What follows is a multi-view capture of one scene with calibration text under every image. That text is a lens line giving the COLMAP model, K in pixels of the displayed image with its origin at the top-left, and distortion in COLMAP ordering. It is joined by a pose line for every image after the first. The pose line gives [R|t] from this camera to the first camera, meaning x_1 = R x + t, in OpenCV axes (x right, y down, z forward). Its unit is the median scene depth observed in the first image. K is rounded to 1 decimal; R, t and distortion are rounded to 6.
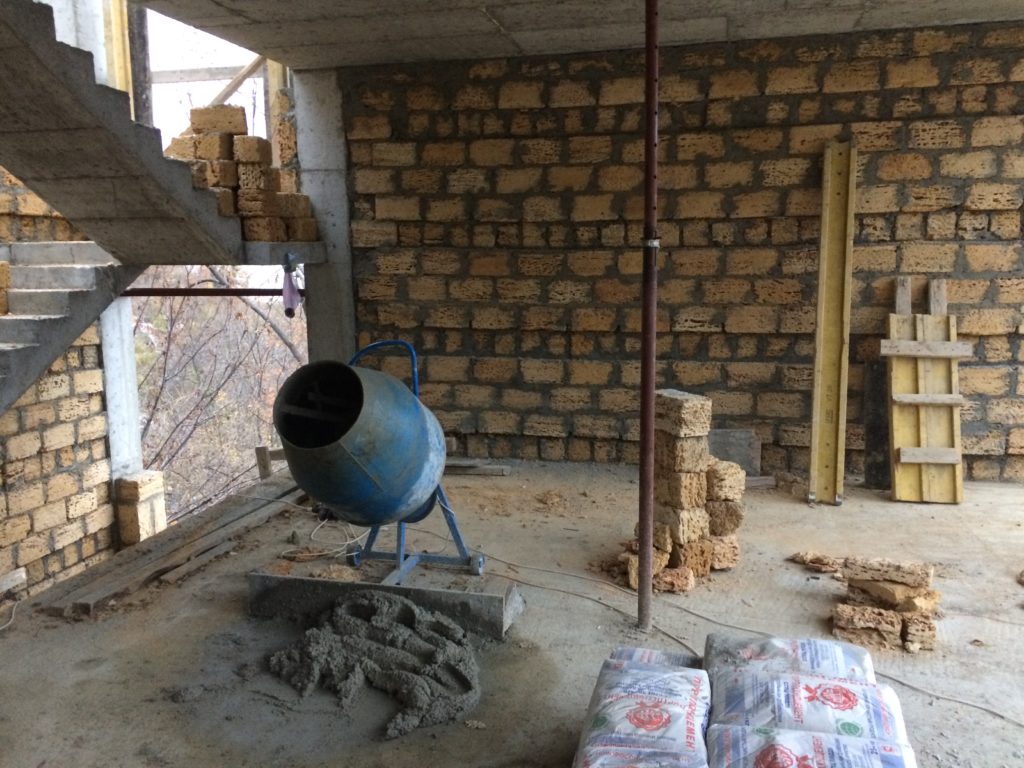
lens RADIAL K [[873.2, 0, 516.0], [0, 873.2, 383.5], [0, 0, 1]] dist [0.086833, -0.124817]
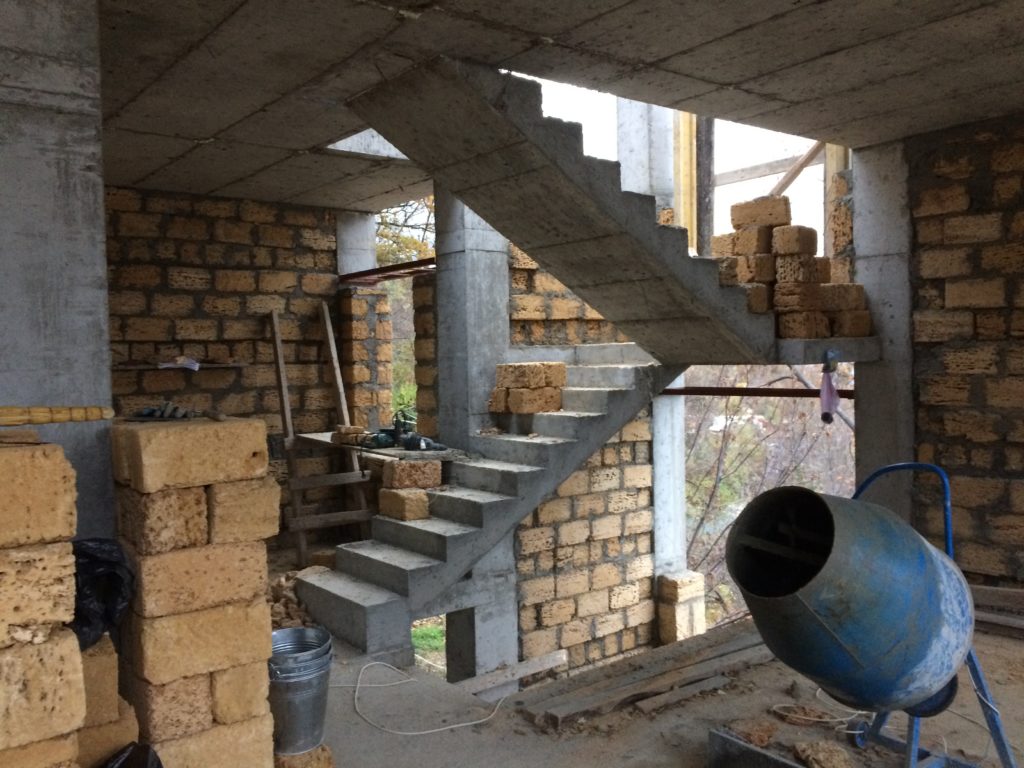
lens RADIAL K [[873.2, 0, 516.0], [0, 873.2, 383.5], [0, 0, 1]] dist [0.086833, -0.124817]
pose [[0.779705, 0.013409, -0.626003, 0.047872], [-0.079555, 0.993790, -0.077800, -0.020318], [0.621072, 0.110463, 0.775930, 0.113825]]
